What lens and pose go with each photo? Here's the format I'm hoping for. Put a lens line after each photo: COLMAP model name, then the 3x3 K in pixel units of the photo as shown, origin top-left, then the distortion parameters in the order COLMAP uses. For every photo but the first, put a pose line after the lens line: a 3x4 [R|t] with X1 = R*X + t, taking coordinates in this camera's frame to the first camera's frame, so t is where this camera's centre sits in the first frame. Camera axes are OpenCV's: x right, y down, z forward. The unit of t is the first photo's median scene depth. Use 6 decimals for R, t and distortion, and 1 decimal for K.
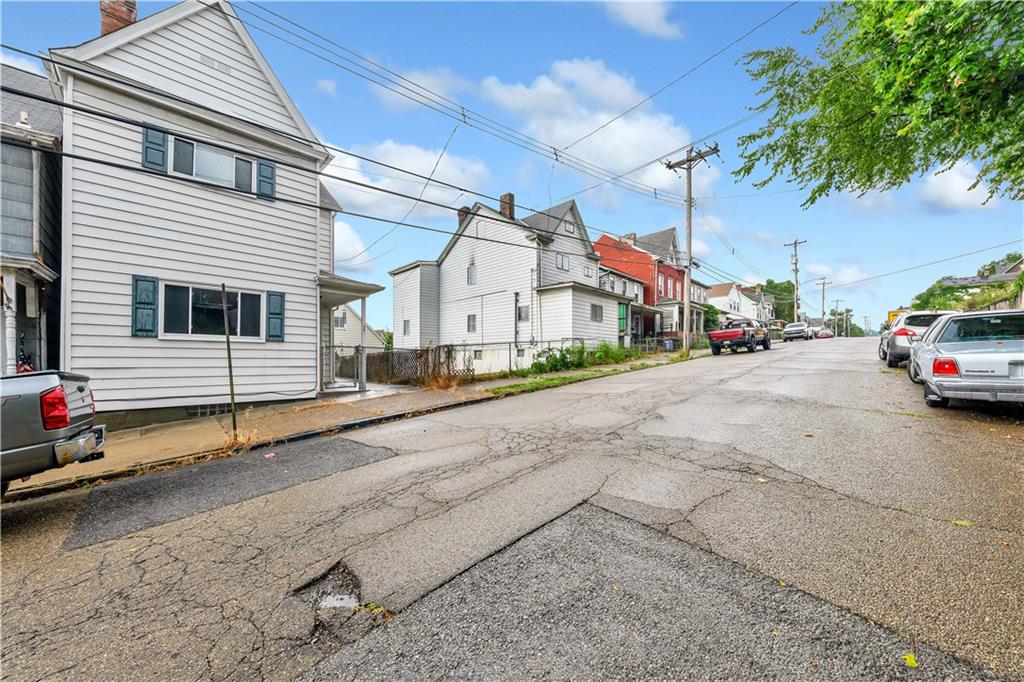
lens RADIAL K [[367.0, 0, 509.4], [0, 367.0, 352.5], [0, 0, 1]] dist [0.015452, -0.006877]
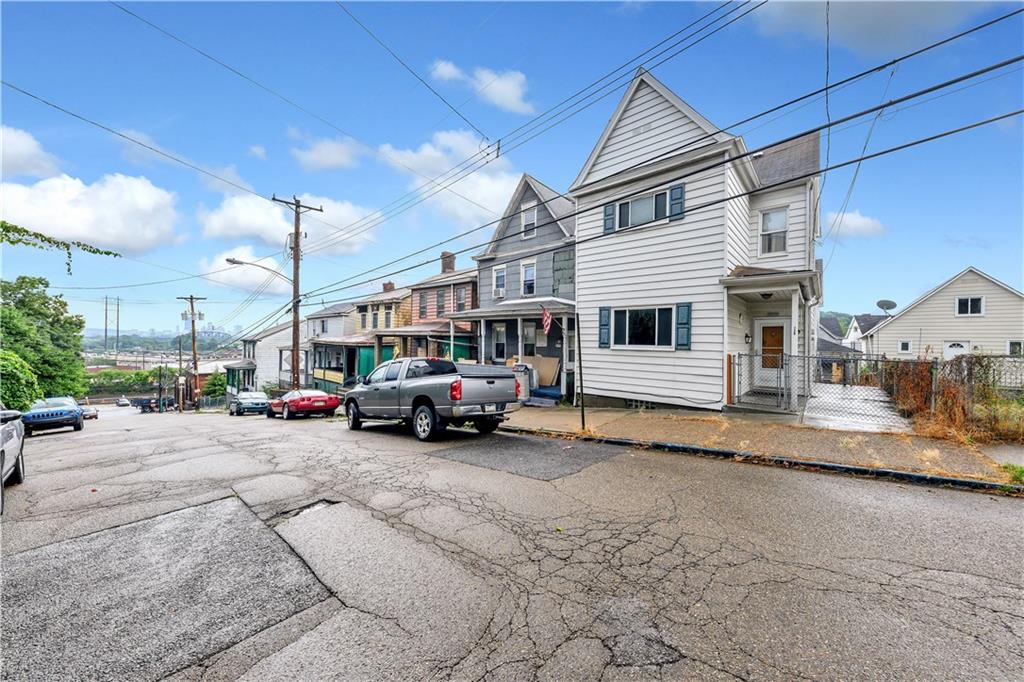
lens RADIAL K [[350.3, 0, 512.0], [0, 350.3, 341.0], [0, 0, 1]] dist [0.011417, -0.006402]
pose [[0.079476, -0.011905, -0.996766, 0.326889], [0.001045, 0.999929, -0.011860, -0.044029], [0.996836, -0.000099, 0.079483, 0.431800]]
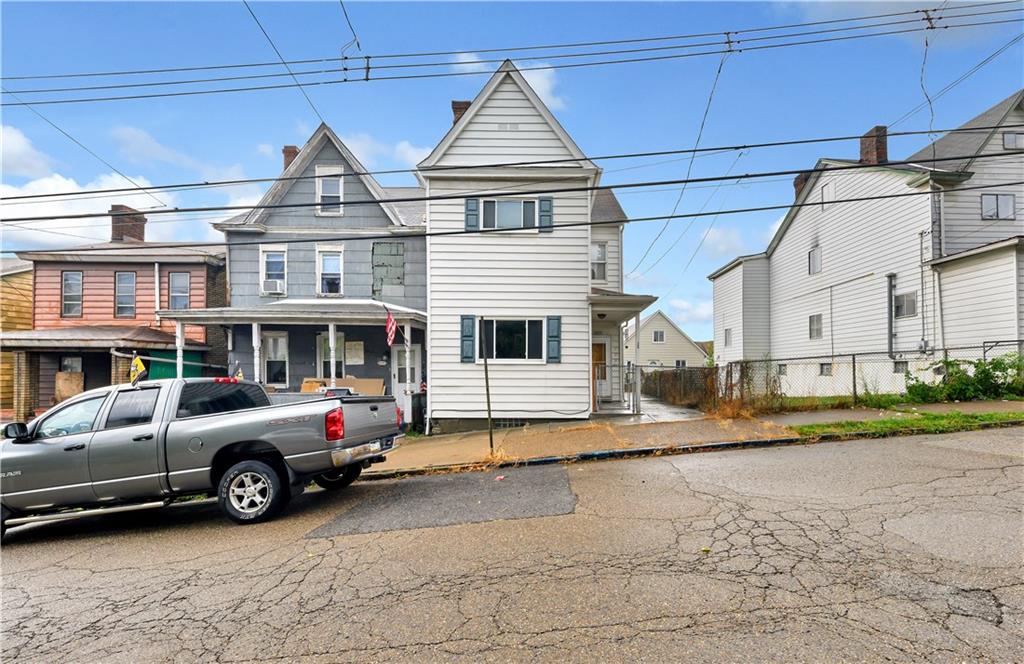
lens RADIAL K [[384.0, 0, 550.8], [0, 384.0, 365.9], [0, 0, 1]] dist [0.002330, -0.000180]
pose [[0.721440, -0.012557, -0.692364, 0.123613], [0.015289, 0.999881, -0.002204, -0.018733], [0.692309, -0.008996, 0.721545, 0.196222]]
